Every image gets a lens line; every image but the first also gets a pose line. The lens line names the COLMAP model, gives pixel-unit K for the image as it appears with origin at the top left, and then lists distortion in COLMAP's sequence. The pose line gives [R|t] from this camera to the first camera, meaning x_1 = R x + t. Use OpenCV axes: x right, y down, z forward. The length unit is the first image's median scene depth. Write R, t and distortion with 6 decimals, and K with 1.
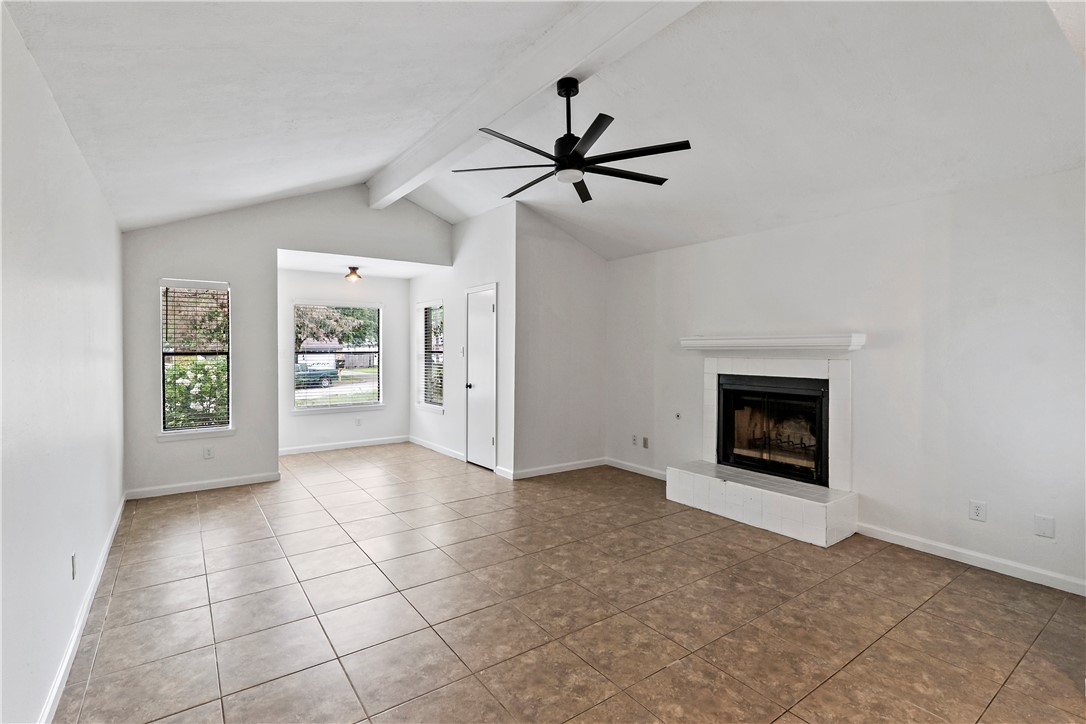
lens RADIAL K [[497.7, 0, 548.7], [0, 497.7, 350.8], [0, 0, 1]] dist [-0.004065, -0.000498]
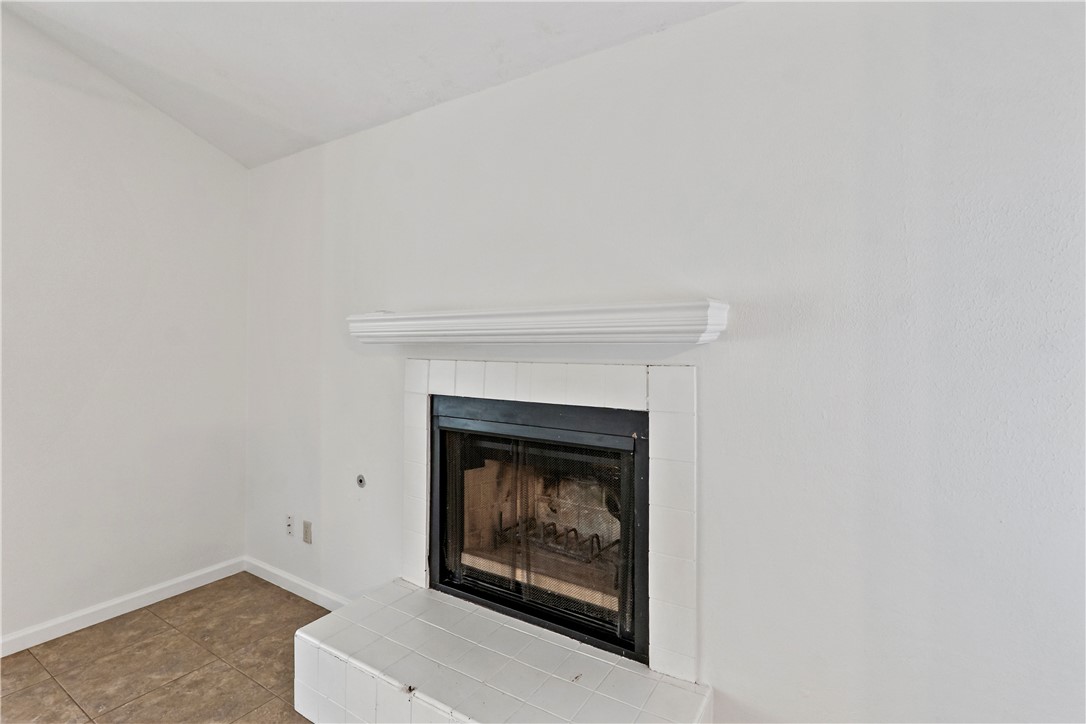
lens RADIAL K [[497.7, 0, 546.1], [0, 497.7, 344.1], [0, 0, 1]] dist [-0.004065, -0.000498]
pose [[0.929892, -0.004271, 0.367807, 0.272230], [0.004135, 0.999991, 0.001160, -0.000887], [-0.367809, 0.000442, 0.929901, 0.531144]]
